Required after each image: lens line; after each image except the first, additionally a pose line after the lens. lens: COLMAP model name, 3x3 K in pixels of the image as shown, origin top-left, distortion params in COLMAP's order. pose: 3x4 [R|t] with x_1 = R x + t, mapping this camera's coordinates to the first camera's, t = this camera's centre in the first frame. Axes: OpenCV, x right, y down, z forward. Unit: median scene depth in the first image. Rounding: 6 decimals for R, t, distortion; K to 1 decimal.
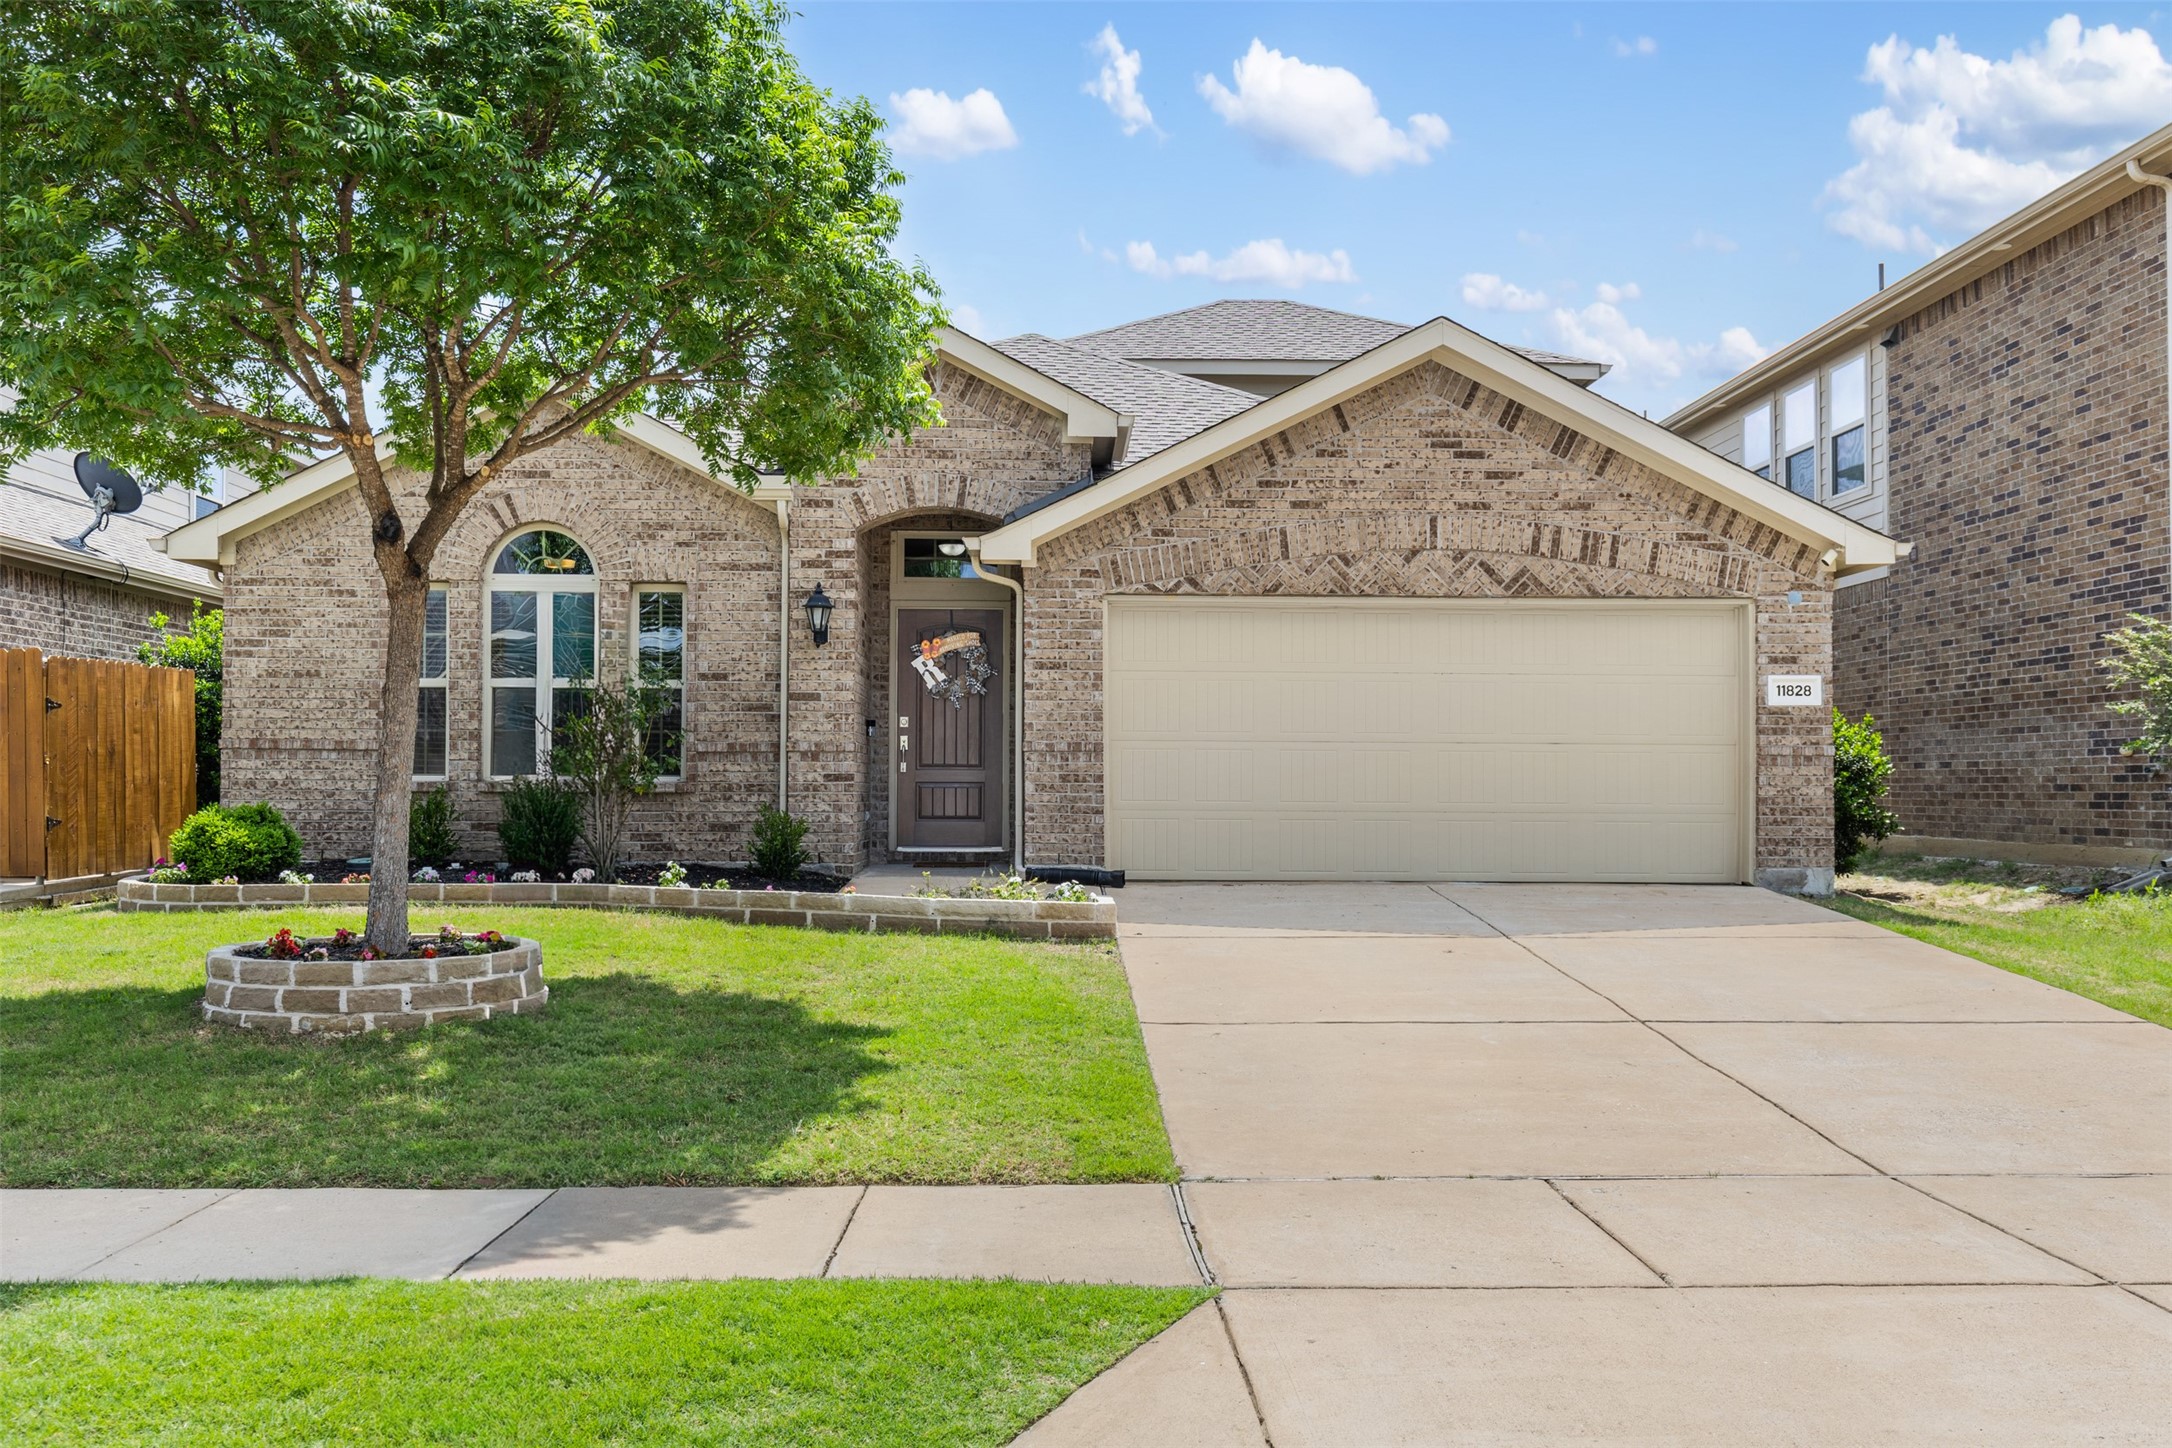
lens RADIAL K [[1730.3, 0, 1085.3], [0, 1730.3, 720.1], [0, 0, 1]] dist [0.011586, 0.001828]
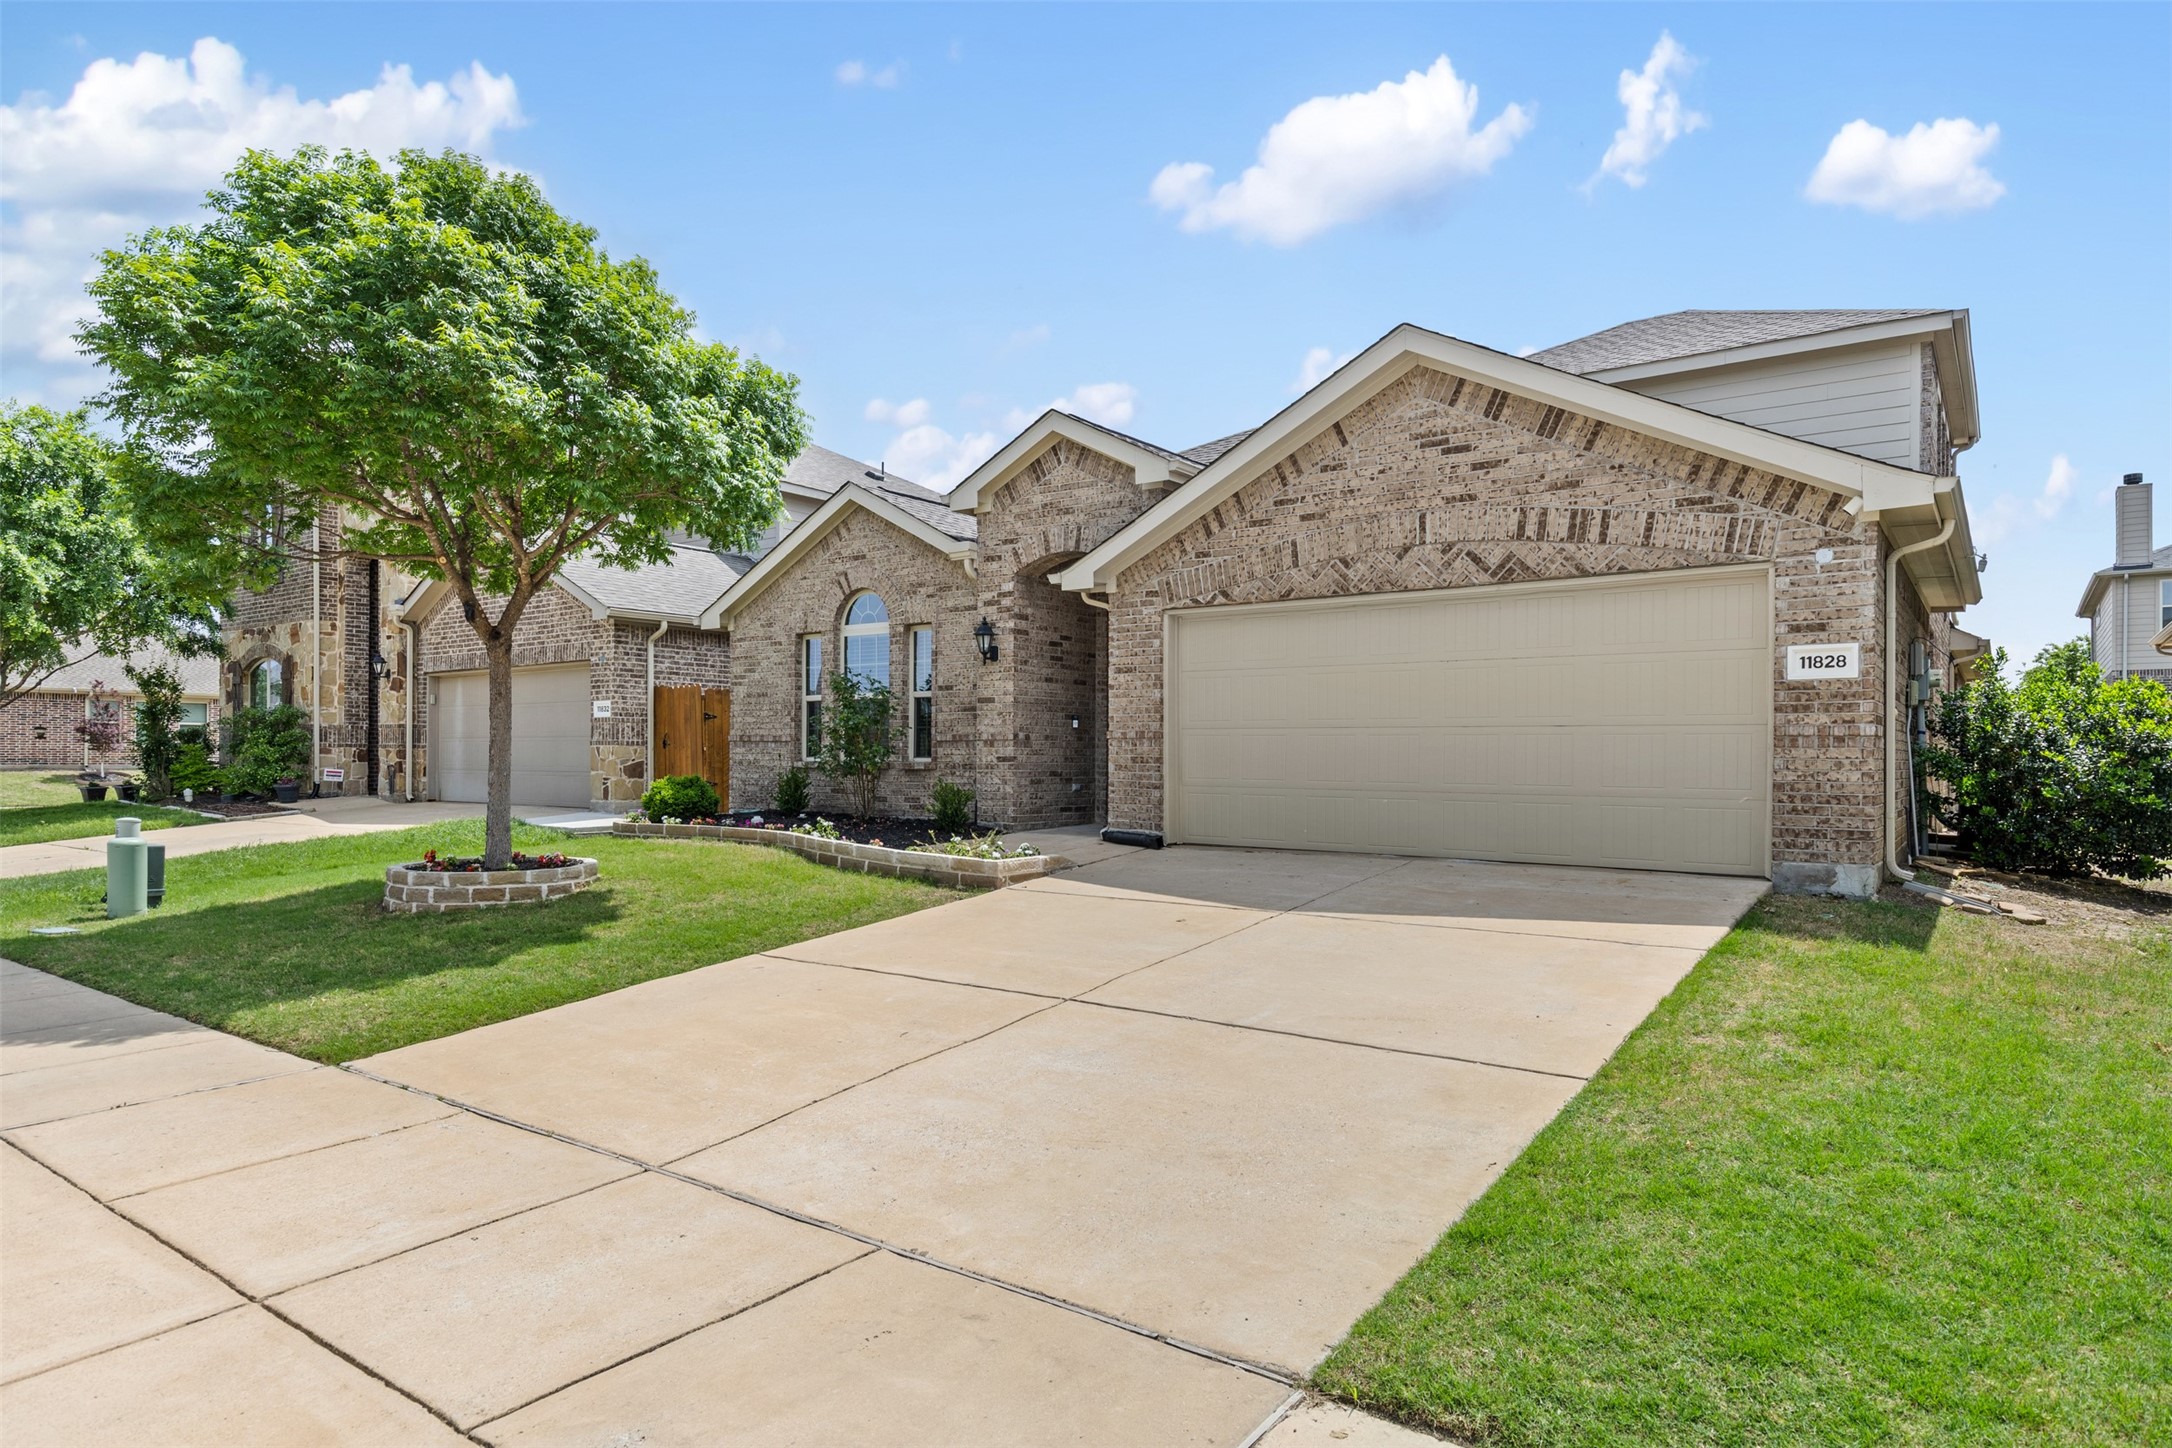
lens RADIAL K [[1243.3, 0, 1086.8], [0, 1243.3, 733.2], [0, 0, 1]] dist [0.005751, -0.000101]
pose [[0.783416, -0.011381, -0.621393, 0.510648], [0.023160, 0.999672, 0.010890, 0.003625], [0.621066, -0.022923, 0.783423, 0.273756]]
